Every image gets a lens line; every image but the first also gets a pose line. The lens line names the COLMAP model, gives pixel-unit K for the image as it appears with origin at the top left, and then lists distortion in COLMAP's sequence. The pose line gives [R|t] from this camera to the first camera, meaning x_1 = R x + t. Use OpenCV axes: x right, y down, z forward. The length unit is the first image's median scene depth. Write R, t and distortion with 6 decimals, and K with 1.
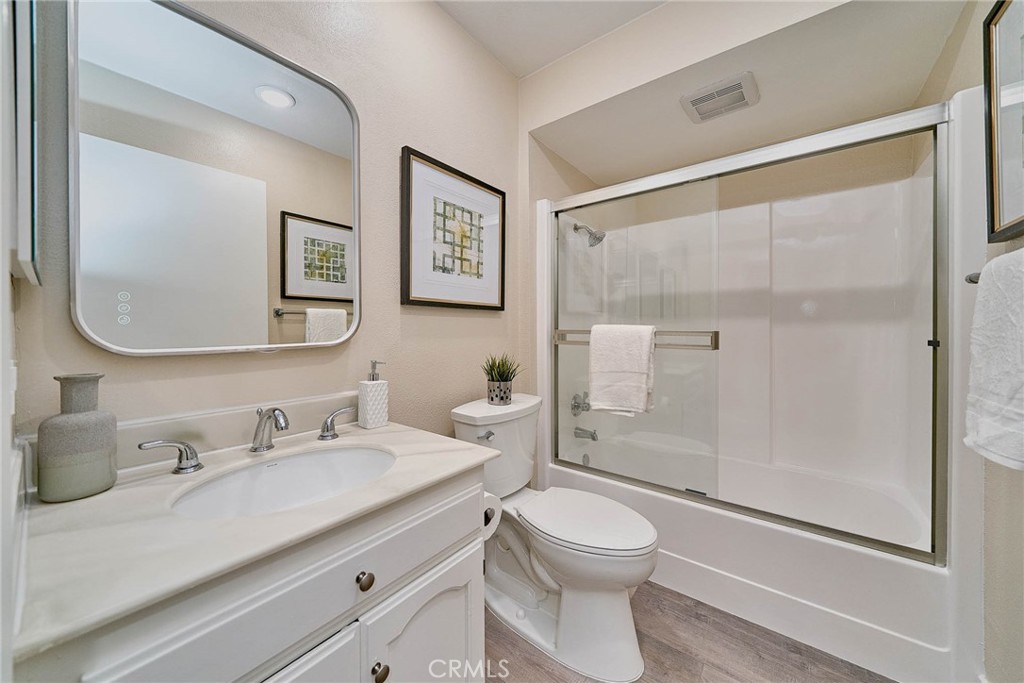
lens RADIAL K [[351.7, 0, 512.4], [0, 351.7, 332.2], [0, 0, 1]] dist [-0.002494, -0.000188]
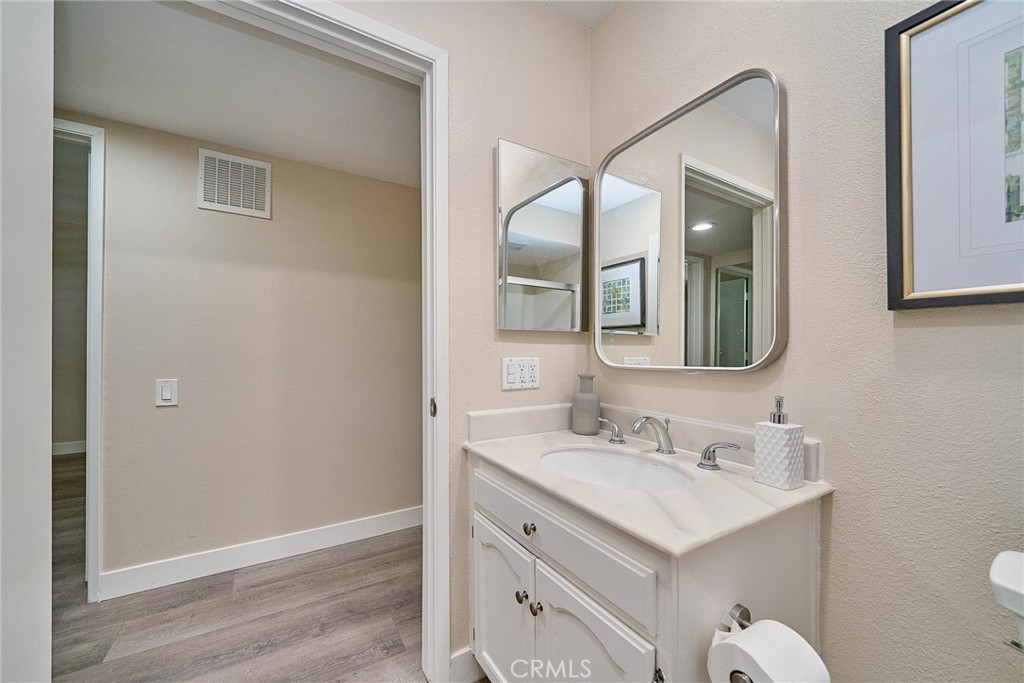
lens RADIAL K [[395.2, 0, 515.0], [0, 395.2, 349.2], [0, 0, 1]] dist [-0.002602, -0.000946]
pose [[-0.342458, 0.000462, -0.939533, 0.712490], [-0.008516, 0.999957, 0.003596, -0.019501], [0.939495, 0.009233, -0.342439, 0.951149]]
